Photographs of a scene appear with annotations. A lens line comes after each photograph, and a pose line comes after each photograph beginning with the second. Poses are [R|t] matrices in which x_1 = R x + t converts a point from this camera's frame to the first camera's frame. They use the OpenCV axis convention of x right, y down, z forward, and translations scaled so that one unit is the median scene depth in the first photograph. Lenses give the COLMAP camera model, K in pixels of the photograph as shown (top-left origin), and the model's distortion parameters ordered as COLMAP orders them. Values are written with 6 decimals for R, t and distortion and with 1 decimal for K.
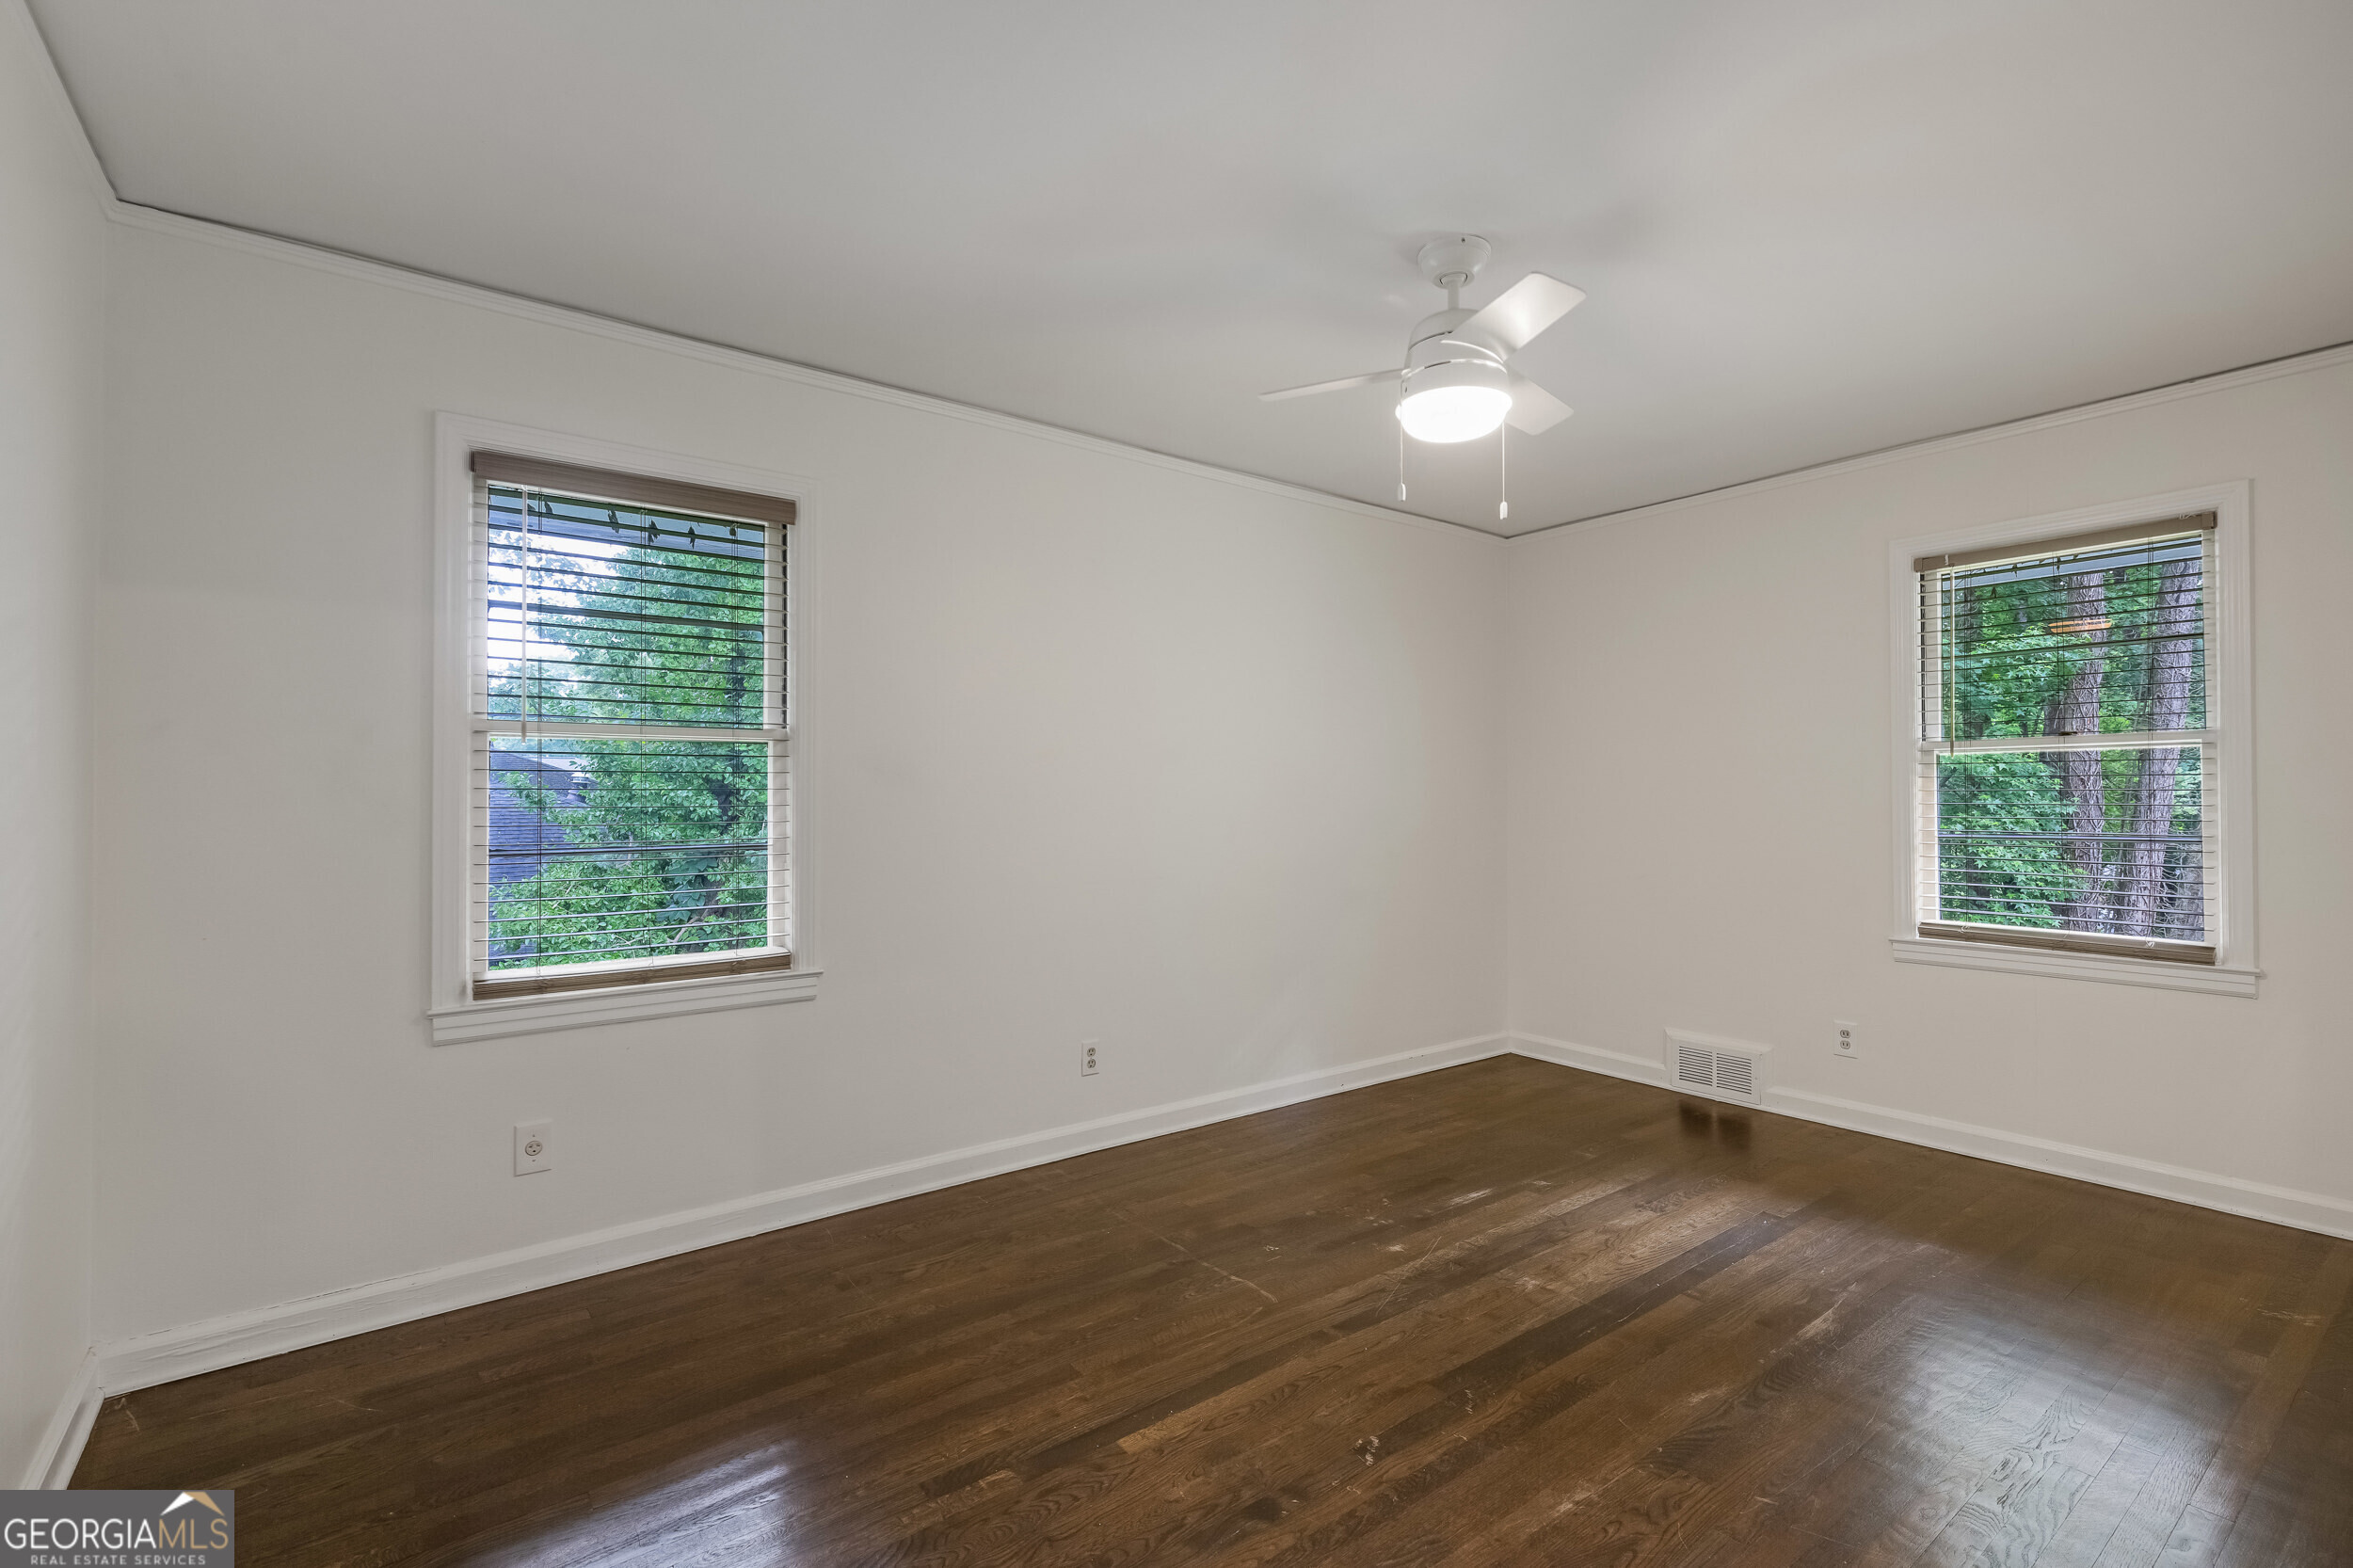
lens RADIAL K [[1078.7, 0, 1185.6], [0, 1078.7, 798.7], [0, 0, 1]] dist [0.011145, 0.000245]
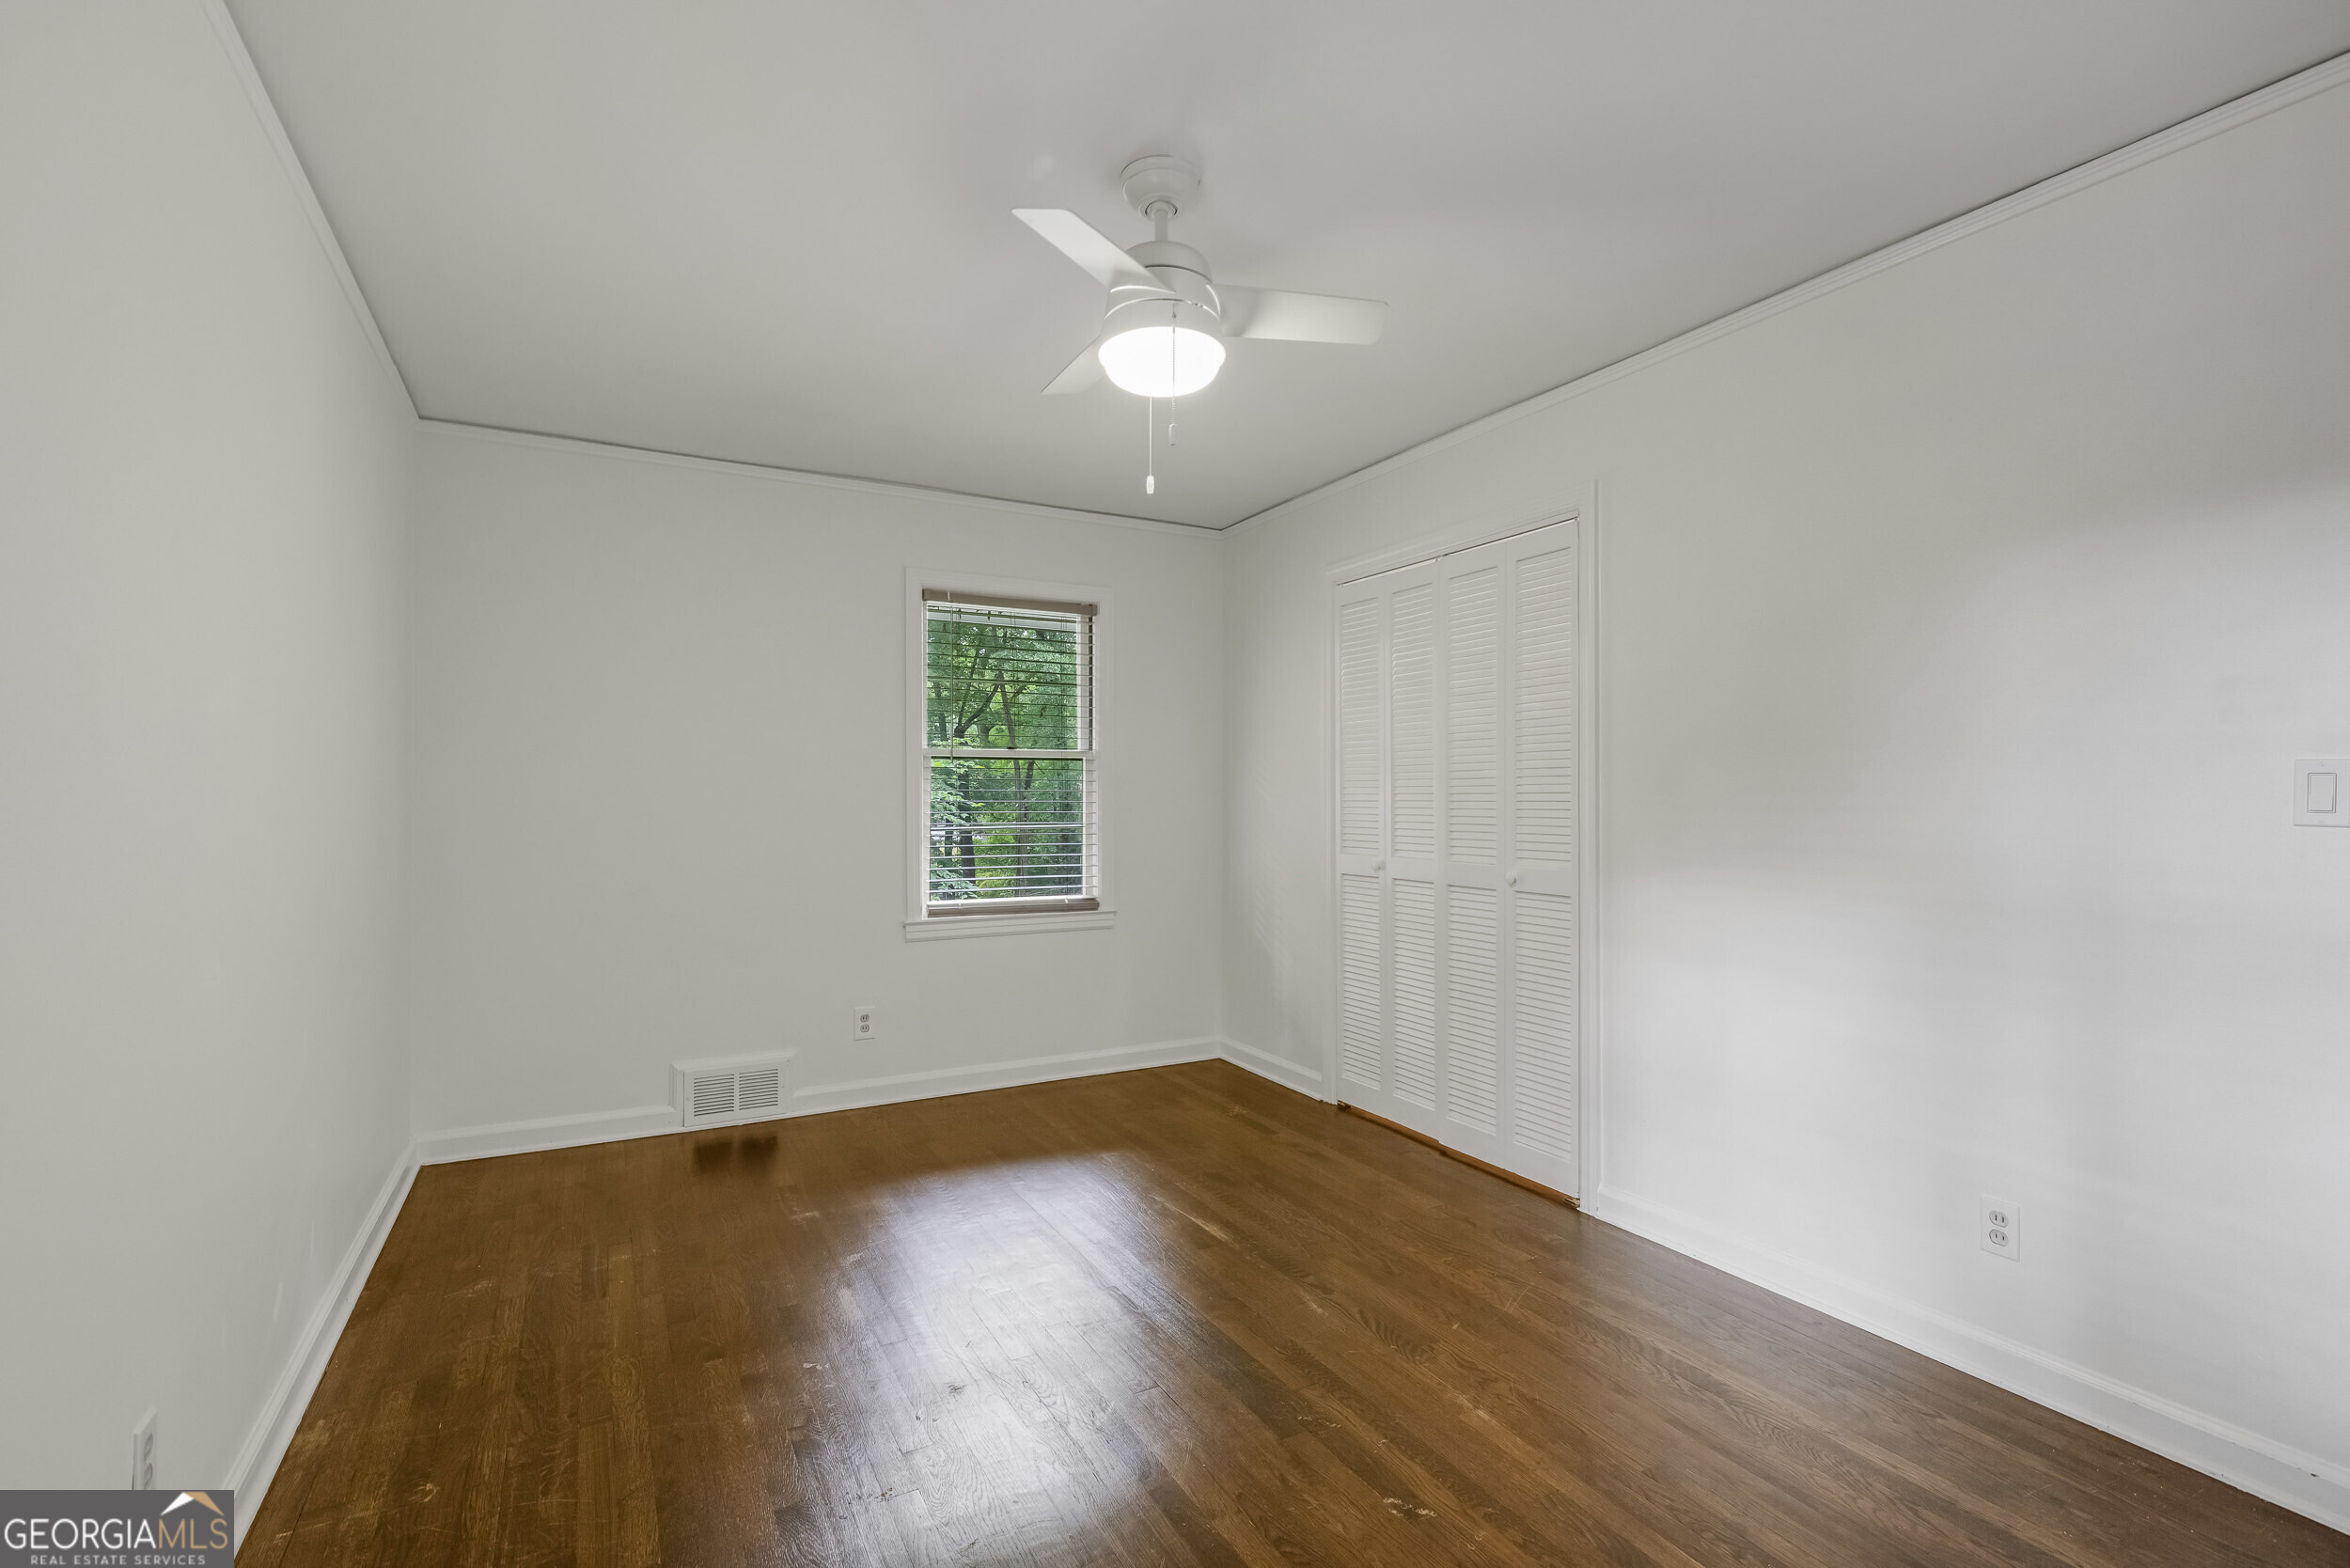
lens RADIAL K [[1077.4, 0, 1170.6], [0, 1077.4, 790.7], [0, 0, 1]] dist [0.011145, 0.000245]
pose [[0.153937, 0.006854, 0.988057, -0.429204], [-0.003138, 0.999974, -0.006448, -0.000379], [-0.988076, -0.002108, 0.153955, 0.588573]]
